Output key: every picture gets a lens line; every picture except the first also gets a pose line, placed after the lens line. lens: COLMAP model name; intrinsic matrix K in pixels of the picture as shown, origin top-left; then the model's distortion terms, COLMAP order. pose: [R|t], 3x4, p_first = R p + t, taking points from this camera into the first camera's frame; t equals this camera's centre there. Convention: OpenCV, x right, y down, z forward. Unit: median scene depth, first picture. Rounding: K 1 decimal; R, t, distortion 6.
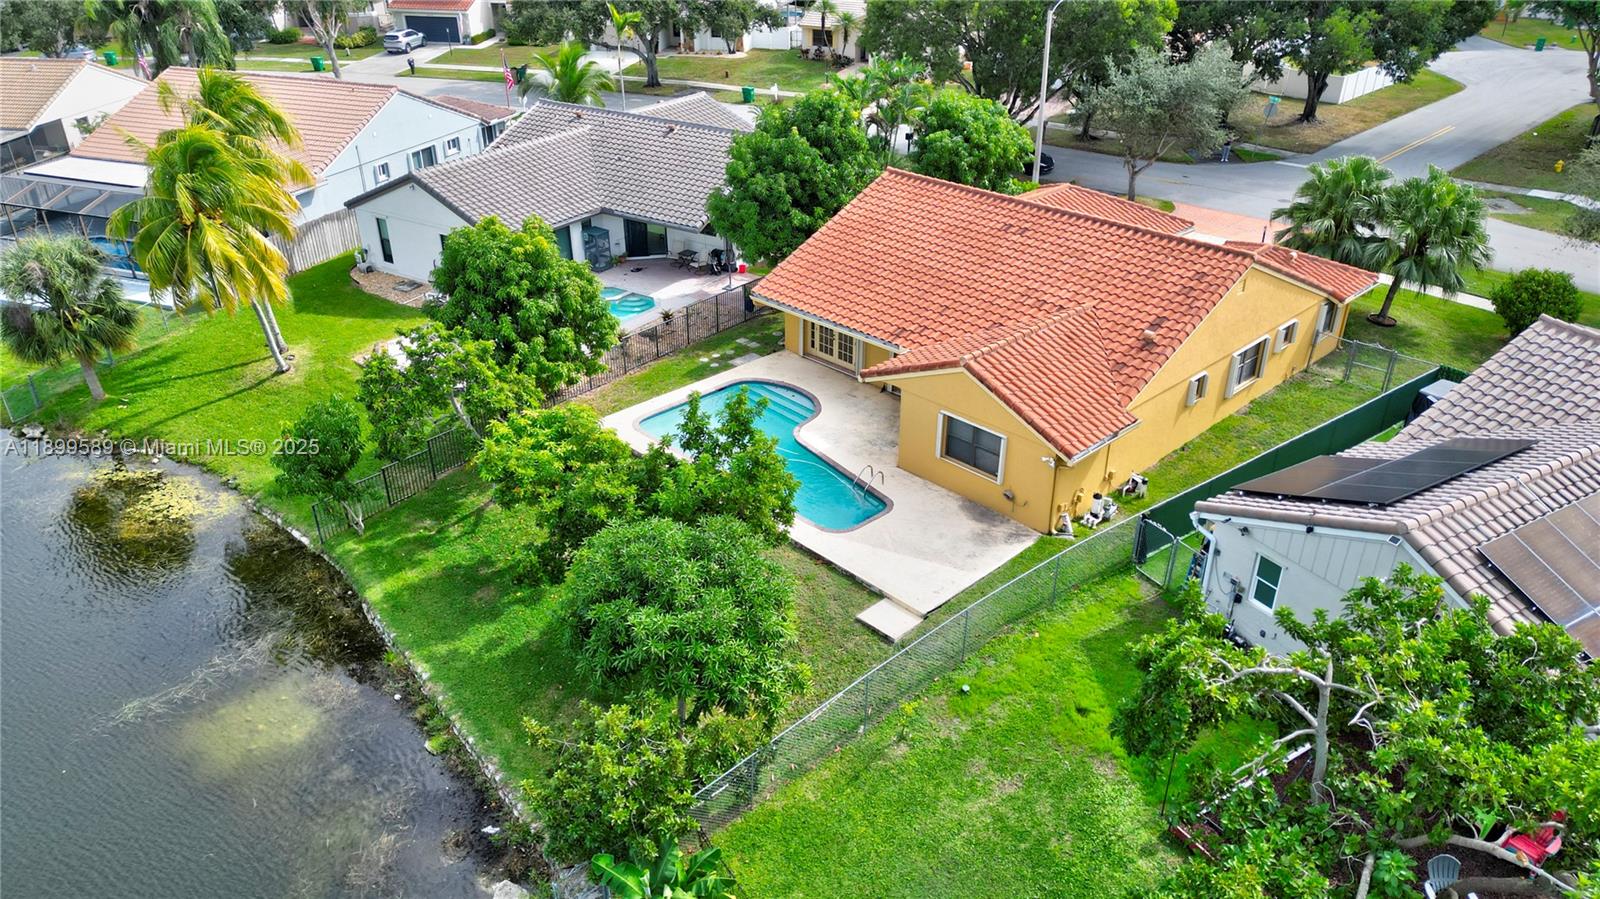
lens RADIAL K [[1129.0, 0, 800.0], [0, 1129.0, 449.5], [0, 0, 1]] dist [0.083797, -0.091801]
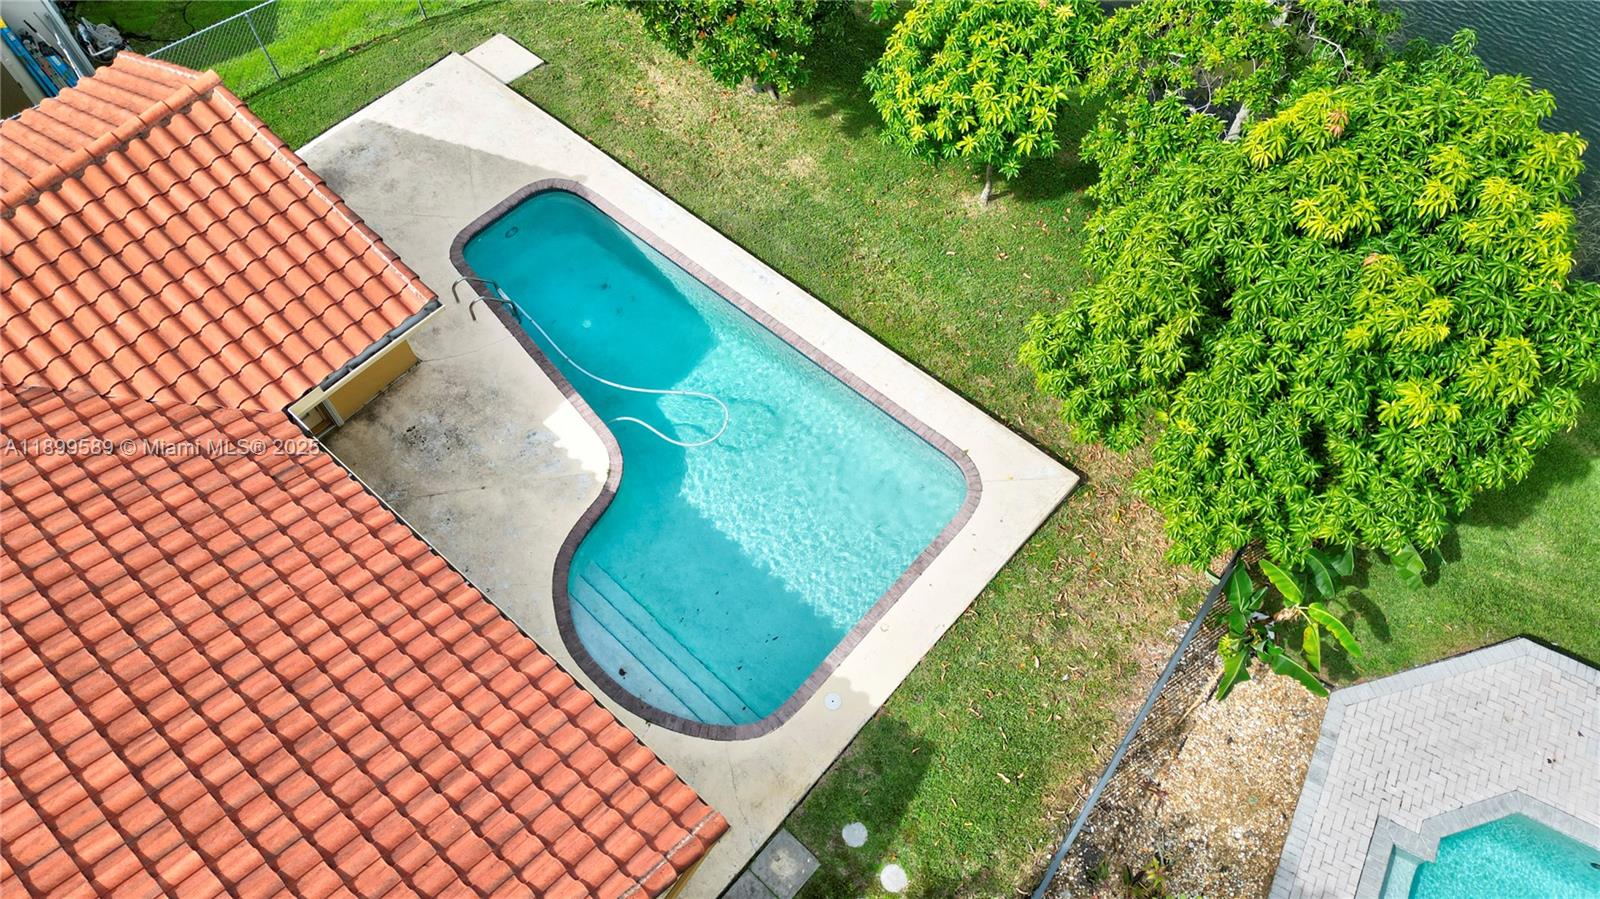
lens RADIAL K [[1129.0, 0, 800.0], [0, 1129.0, 449.5], [0, 0, 1]] dist [0.083797, -0.091801]
pose [[-0.997827, 0.063555, -0.017362, -0.088219], [-0.013059, 0.067500, 0.997634, -0.590163], [0.064576, 0.995693, -0.066524, 1.275926]]
